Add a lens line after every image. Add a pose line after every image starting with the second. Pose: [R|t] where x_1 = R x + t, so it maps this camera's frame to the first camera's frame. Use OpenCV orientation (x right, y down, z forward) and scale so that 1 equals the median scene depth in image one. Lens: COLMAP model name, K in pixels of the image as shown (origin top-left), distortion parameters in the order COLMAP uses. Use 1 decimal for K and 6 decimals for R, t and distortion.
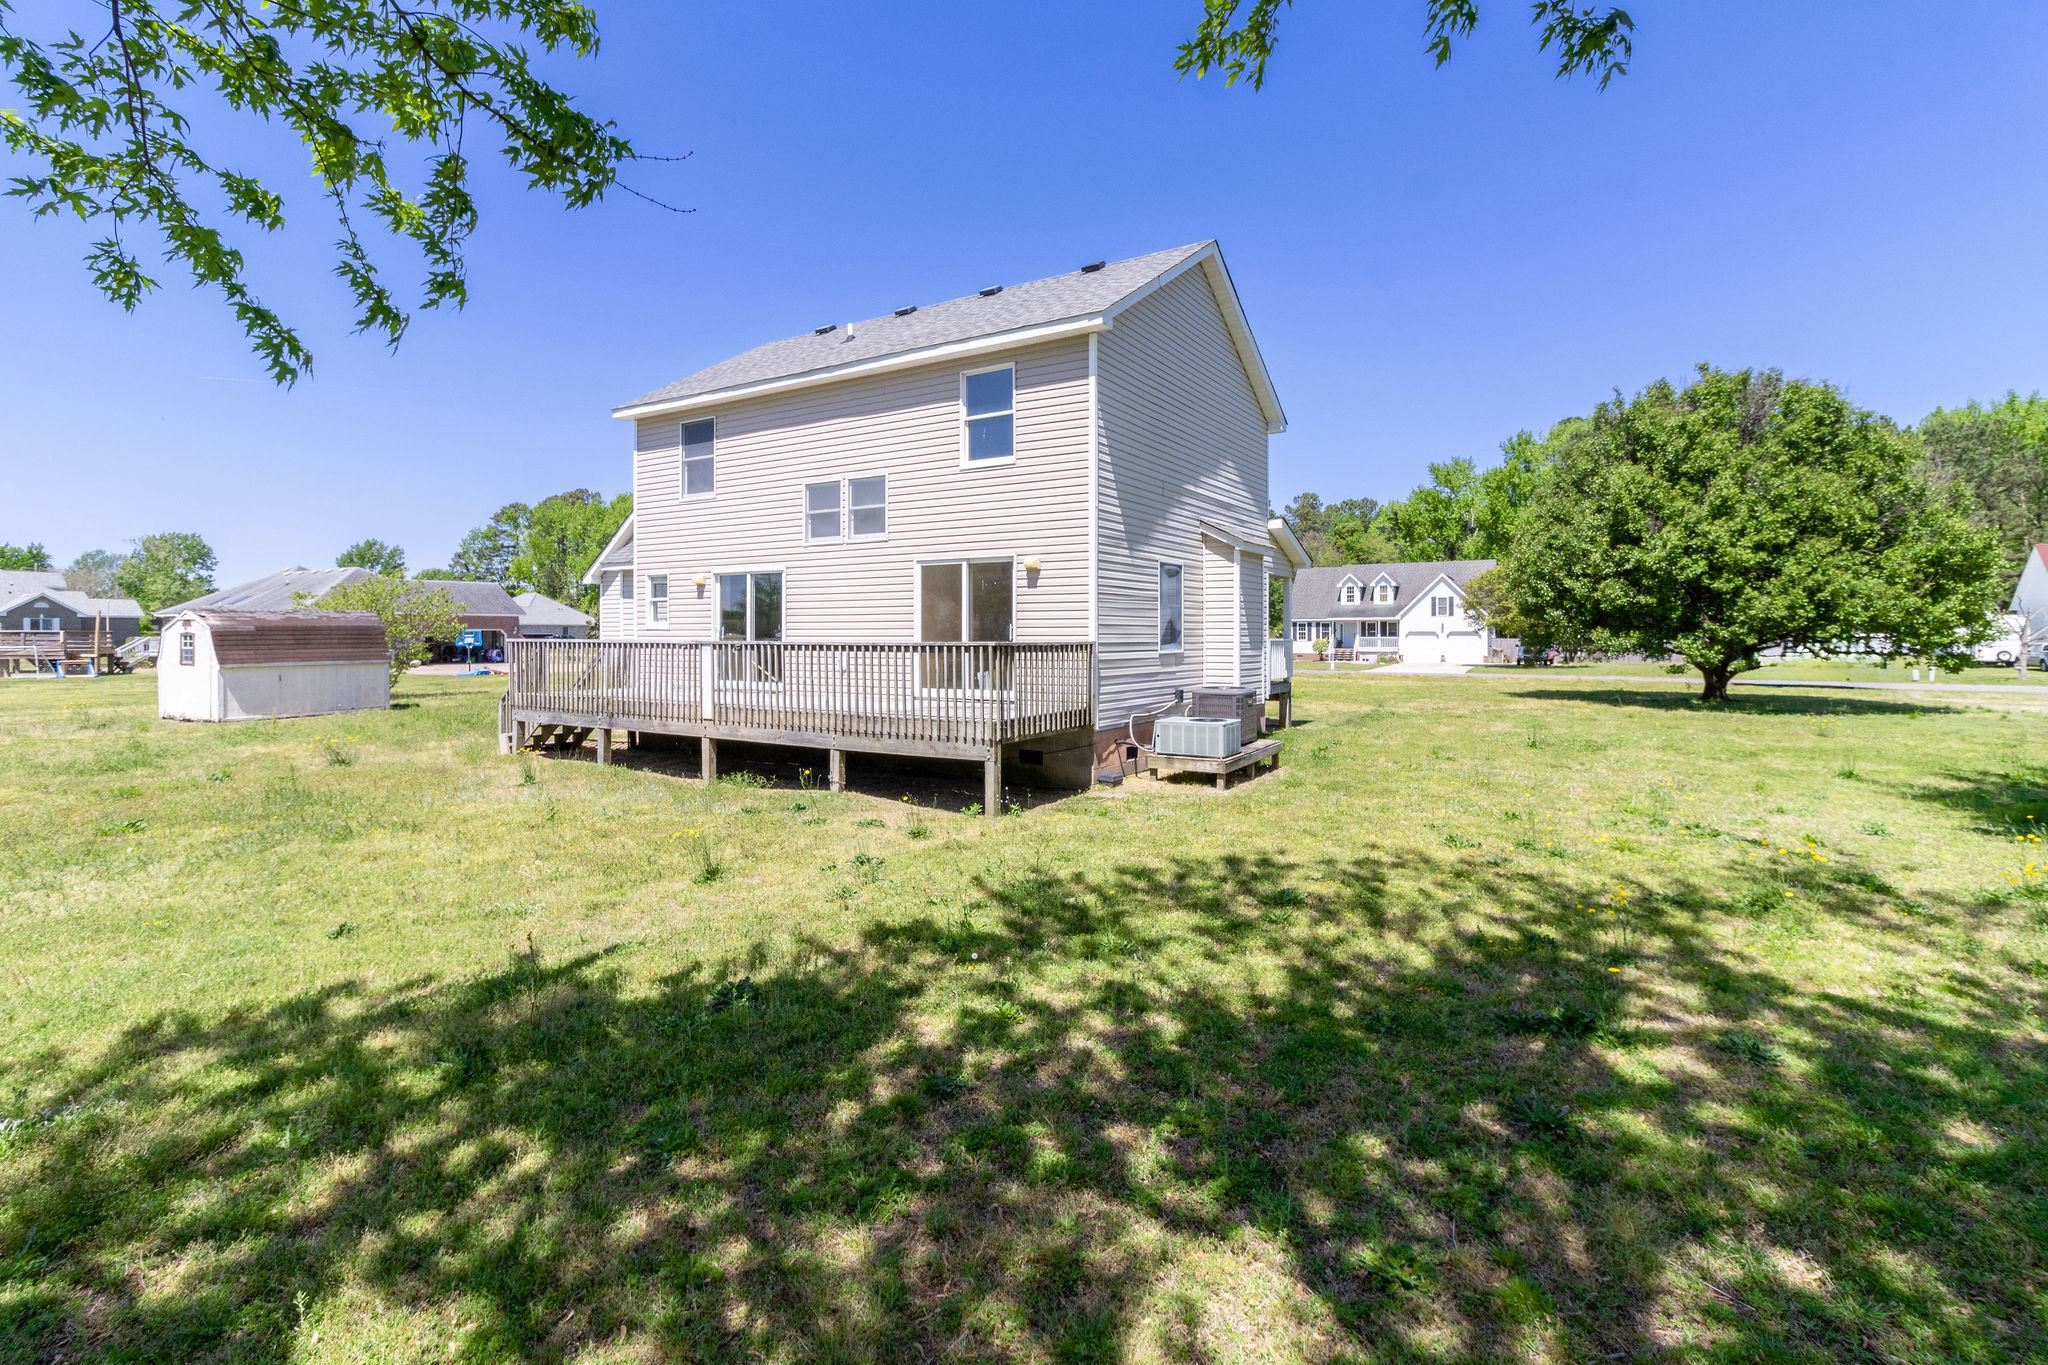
lens RADIAL K [[953.5, 0, 1037.7], [0, 953.5, 652.3], [0, 0, 1]] dist [0.008312, -0.000281]
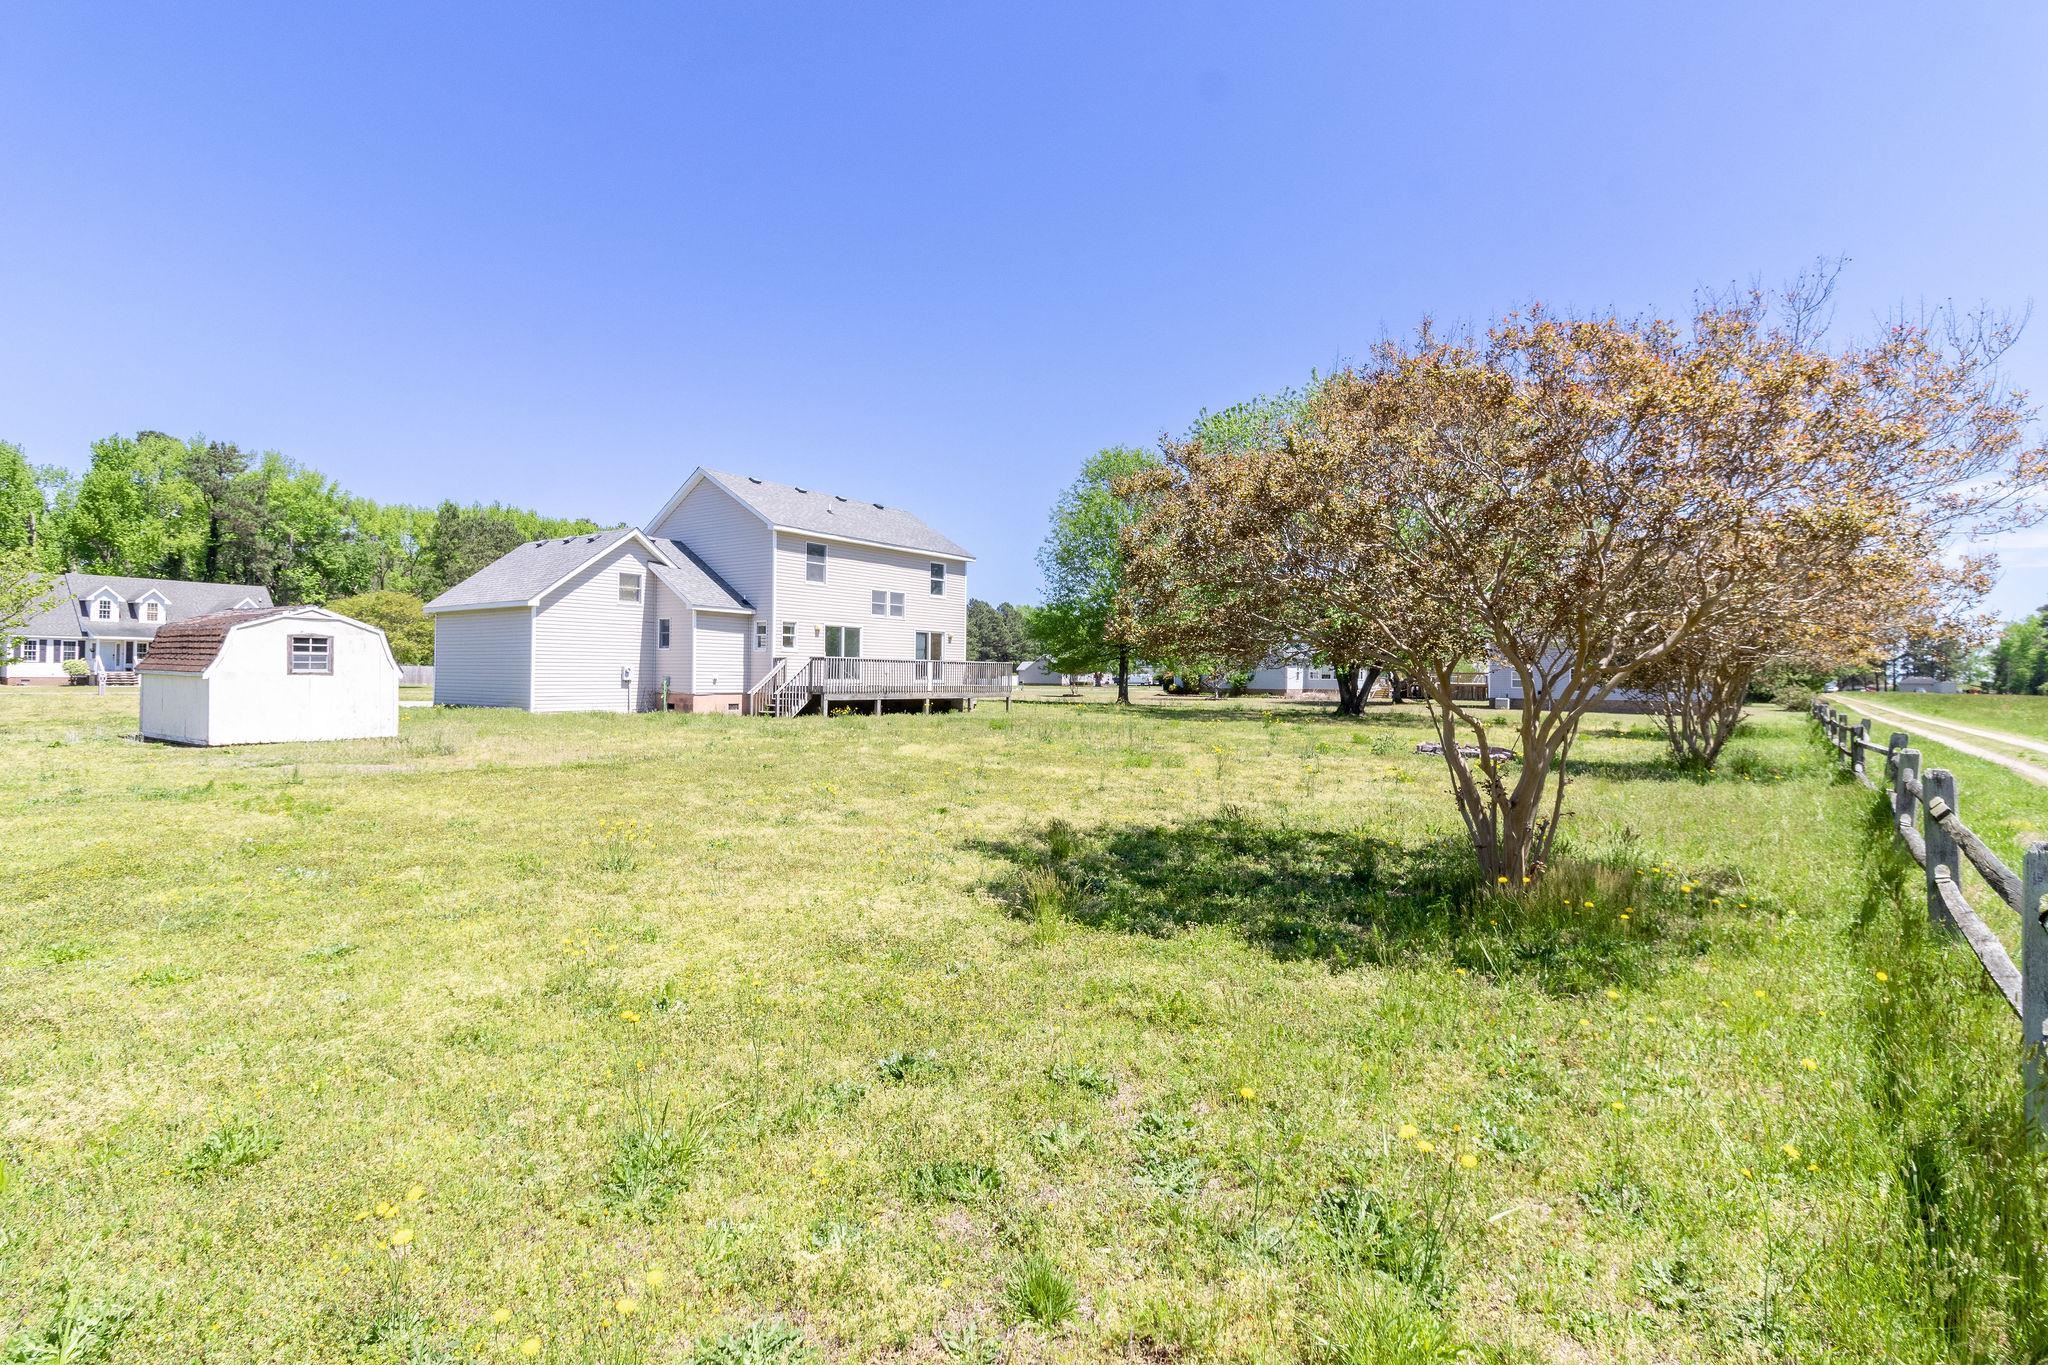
lens RADIAL K [[953.5, 0, 1010.2], [0, 953.5, 673.7], [0, 0, 1]] dist [0.008312, -0.000281]
pose [[0.093878, 0.002125, 0.995581, -2.343629], [0.005932, 0.999979, -0.002694, 0.026630], [-0.995566, 0.006159, 0.093864, 0.455675]]
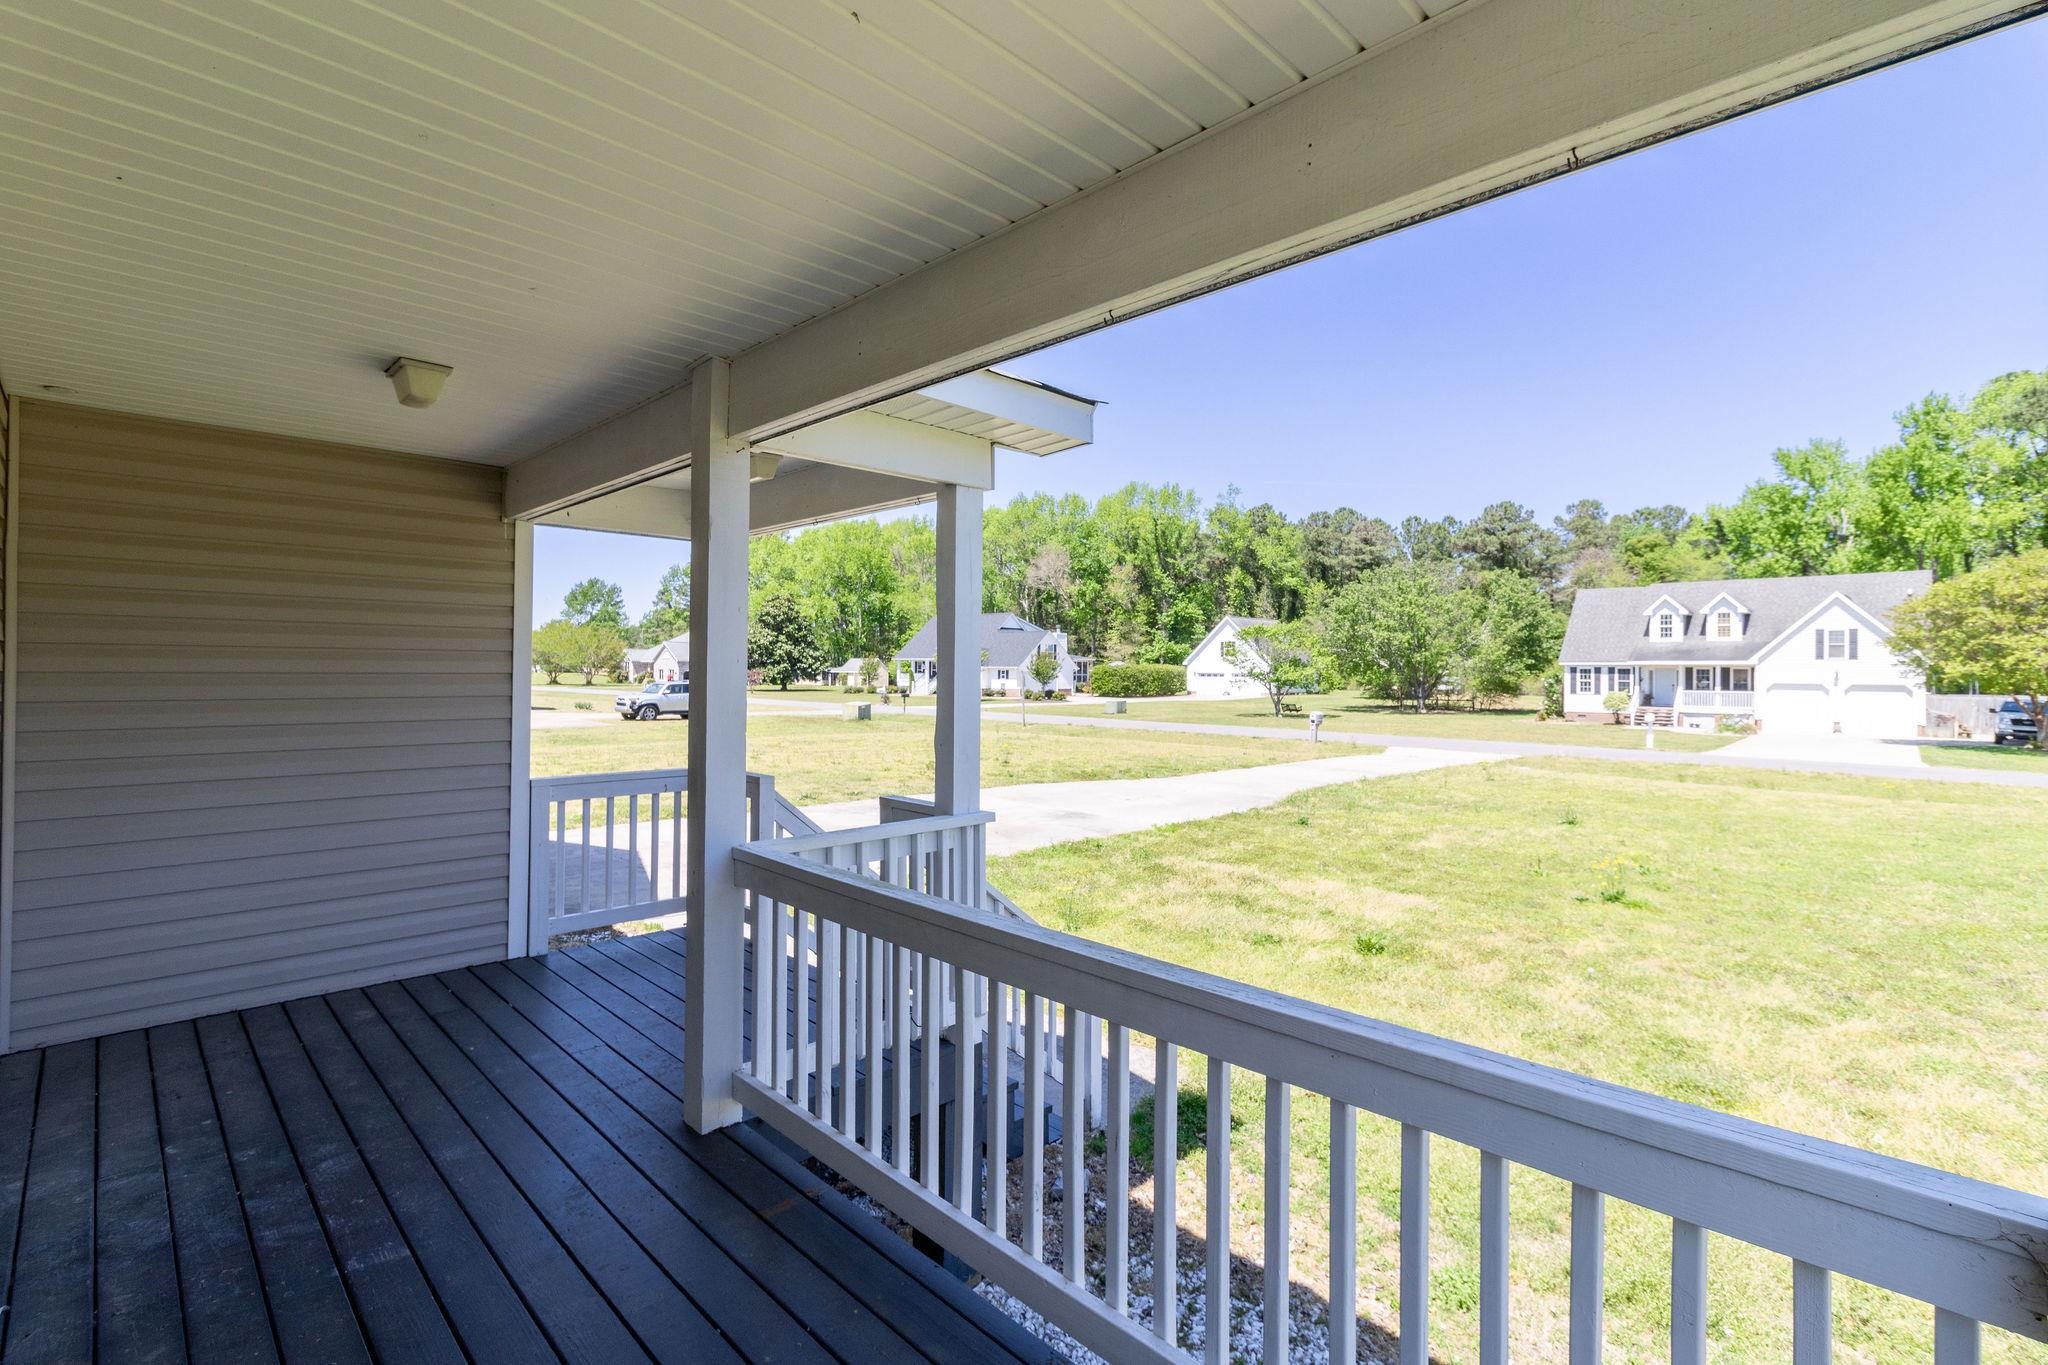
lens RADIAL K [[953.5, 0, 1036.4], [0, 953.5, 672.5], [0, 0, 1]] dist [0.008312, -0.000281]
pose [[0.971703, 0.010226, -0.235983, 0.283135], [-0.014558, 0.999756, -0.016622, -0.052800], [0.235756, 0.019587, 0.971615, 1.213976]]
